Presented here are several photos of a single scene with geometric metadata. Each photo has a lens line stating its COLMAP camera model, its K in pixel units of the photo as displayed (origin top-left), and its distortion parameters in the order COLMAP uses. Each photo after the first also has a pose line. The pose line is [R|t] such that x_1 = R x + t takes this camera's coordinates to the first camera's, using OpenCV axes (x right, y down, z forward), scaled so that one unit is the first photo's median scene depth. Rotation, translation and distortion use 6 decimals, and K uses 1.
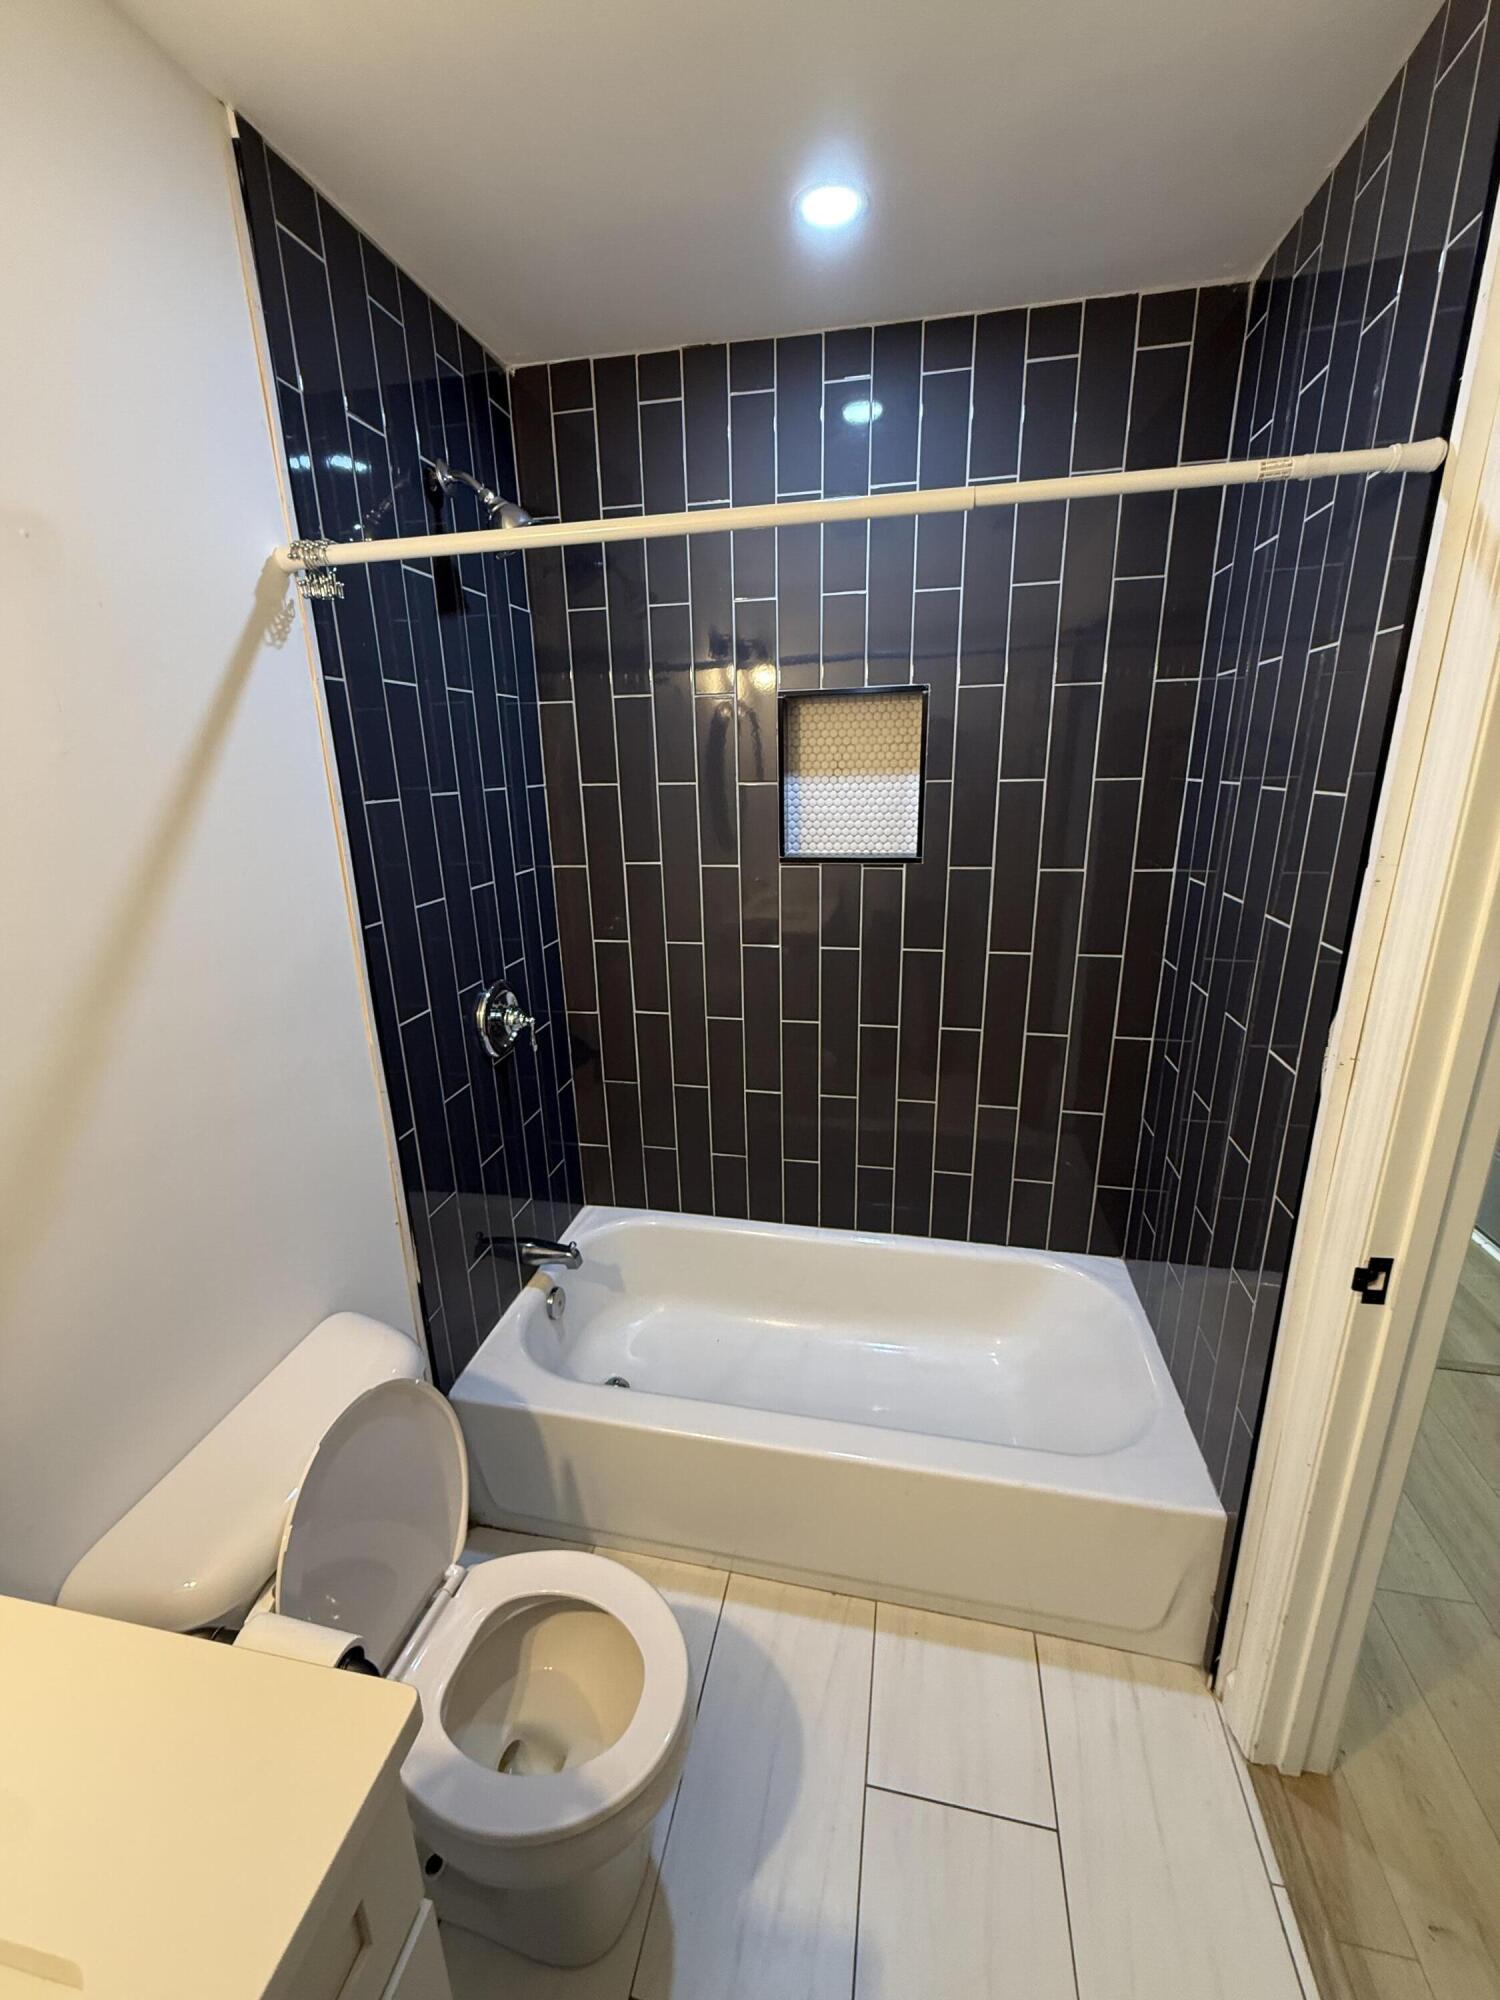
lens RADIAL K [[797.8, 0, 751.1], [0, 797.8, 994.5], [0, 0, 1]] dist [0.000220, -0.000069]
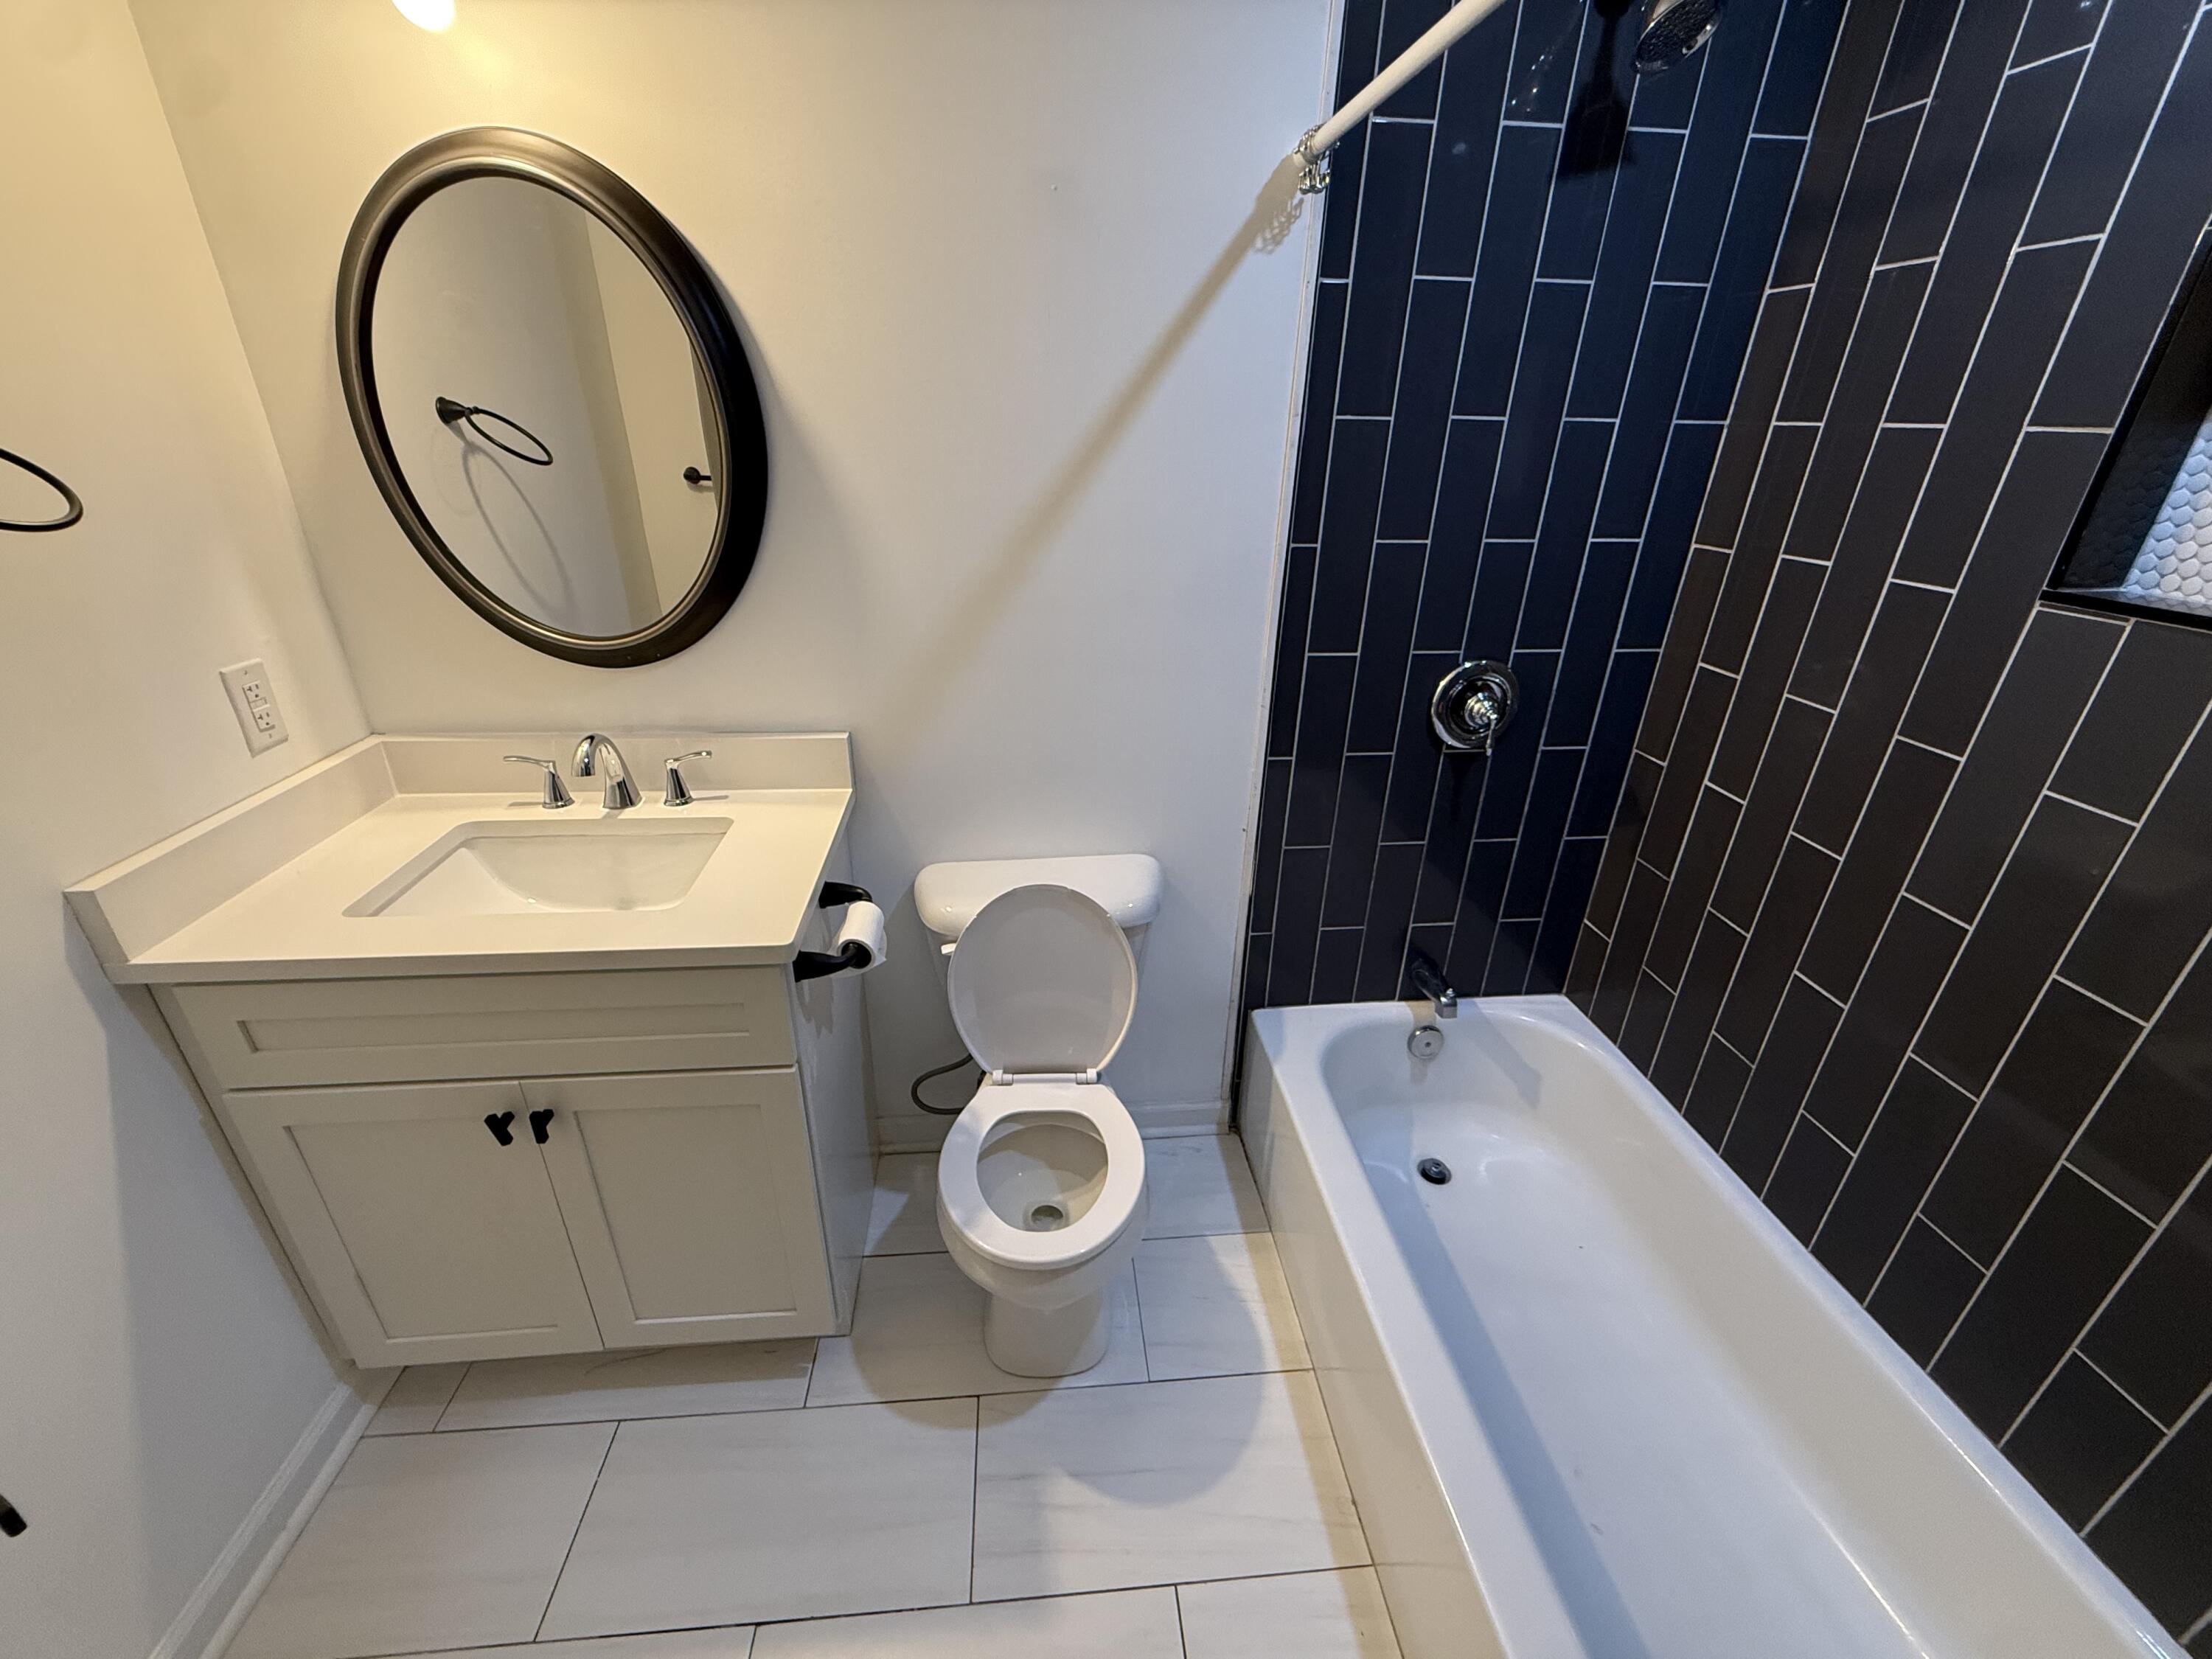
lens RADIAL K [[882.4, 0, 1098.3], [0, 882.4, 830.6], [0, 0, 1]] dist [0.000220, -0.000069]
pose [[0.284199, 0.430652, -0.856603, 0.503135], [-0.295039, 0.889372, 0.349240, -0.070039], [0.912241, 0.153478, 0.379818, 0.344881]]
